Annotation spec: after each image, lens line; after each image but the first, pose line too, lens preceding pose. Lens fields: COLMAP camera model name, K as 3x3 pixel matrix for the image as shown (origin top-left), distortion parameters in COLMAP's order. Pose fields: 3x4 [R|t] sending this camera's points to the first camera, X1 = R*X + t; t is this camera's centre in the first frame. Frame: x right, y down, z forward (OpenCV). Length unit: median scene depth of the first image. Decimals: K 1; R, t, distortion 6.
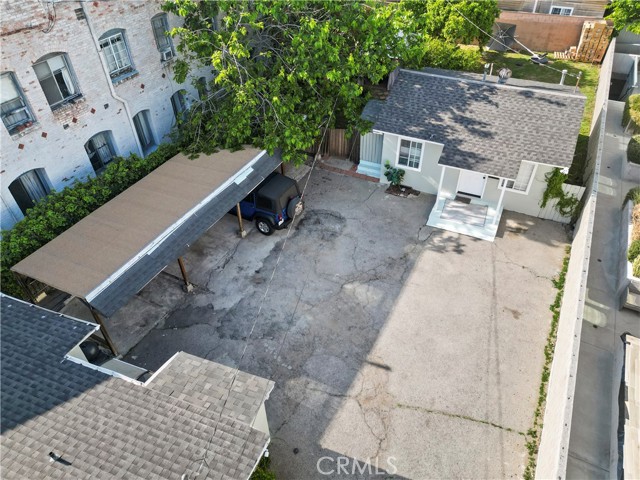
lens RADIAL K [[446.5, 0, 318.5], [0, 446.5, 241.0], [0, 0, 1]] dist [-0.003779, -0.000346]
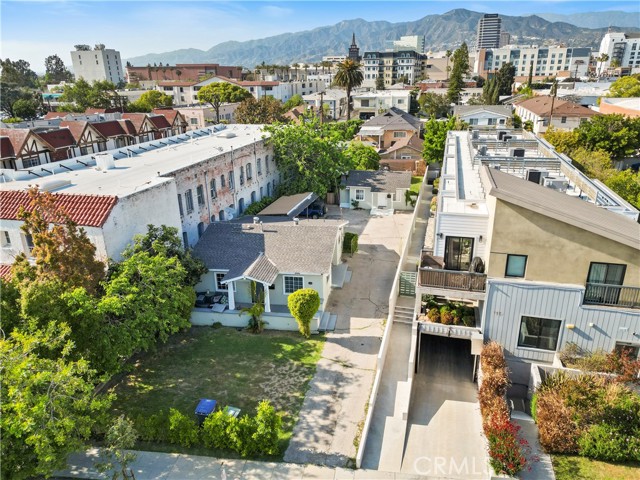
lens RADIAL K [[446.5, 0, 321.1], [0, 446.5, 239.0], [0, 0, 1]] dist [-0.003779, -0.000346]
pose [[0.976833, -0.072880, 0.201211, -0.654626], [0.143291, 0.921093, -0.362016, 1.105278], [-0.158950, 0.382460, 0.910197, -1.502319]]
